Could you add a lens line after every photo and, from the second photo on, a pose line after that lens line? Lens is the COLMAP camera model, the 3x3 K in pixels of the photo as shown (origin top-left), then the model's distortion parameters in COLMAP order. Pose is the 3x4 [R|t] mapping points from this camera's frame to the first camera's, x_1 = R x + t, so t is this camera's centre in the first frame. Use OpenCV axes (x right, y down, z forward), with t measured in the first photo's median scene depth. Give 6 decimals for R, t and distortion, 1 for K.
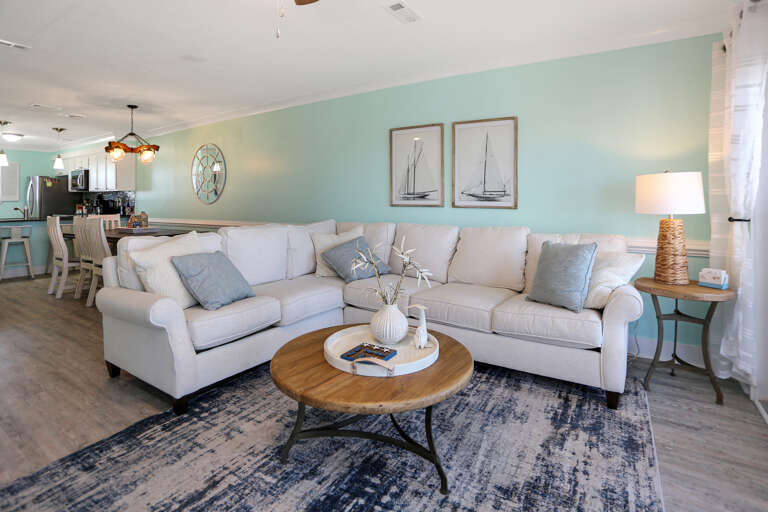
lens RADIAL K [[373.8, 0, 356.5], [0, 373.8, 223.4], [0, 0, 1]] dist [-0.042606, 0.003463]
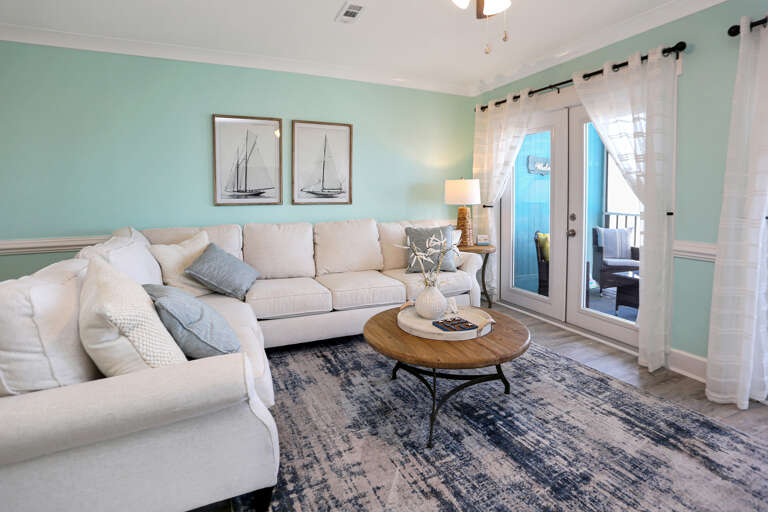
lens RADIAL K [[373.8, 0, 385.2], [0, 373.8, 255.2], [0, 0, 1]] dist [-0.042606, 0.003463]
pose [[0.540727, -0.149952, 0.827725, -0.522699], [0.055948, 0.988216, 0.142478, -0.040778], [-0.839335, -0.030732, 0.542745, 0.248827]]
